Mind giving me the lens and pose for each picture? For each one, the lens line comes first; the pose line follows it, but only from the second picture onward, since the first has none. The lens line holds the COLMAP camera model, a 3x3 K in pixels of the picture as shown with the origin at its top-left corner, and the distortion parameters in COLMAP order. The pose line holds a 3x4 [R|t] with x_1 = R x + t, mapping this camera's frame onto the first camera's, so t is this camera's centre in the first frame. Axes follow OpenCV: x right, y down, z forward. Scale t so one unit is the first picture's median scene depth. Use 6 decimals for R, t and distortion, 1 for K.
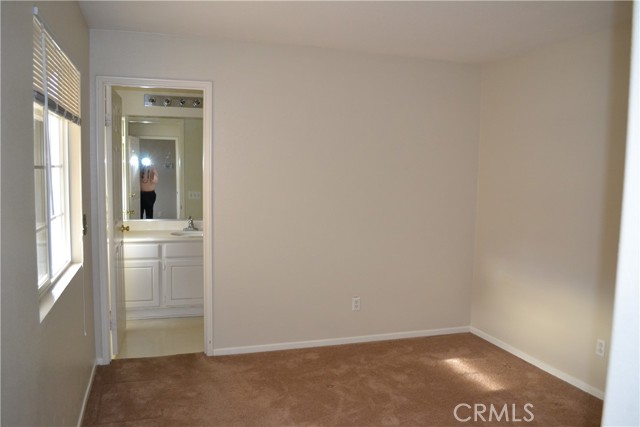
lens RADIAL K [[512.5, 0, 320.0], [0, 512.5, 213.9], [0, 0, 1]] dist [-0.073431, -0.001518]
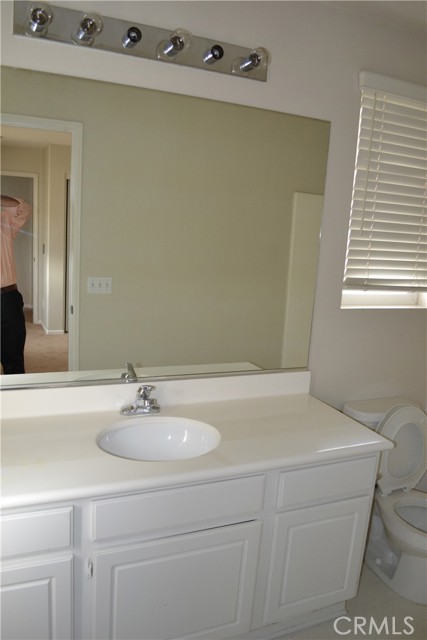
lens RADIAL K [[512.5, 0, 213.2], [0, 512.5, 320.1], [0, 0, 1]] dist [-0.073431, -0.001518]
pose [[0.994267, 0.018398, 0.105334, -0.266457], [-0.029008, 0.994554, 0.100103, -0.078639], [-0.102919, -0.102584, 0.989386, 0.706583]]
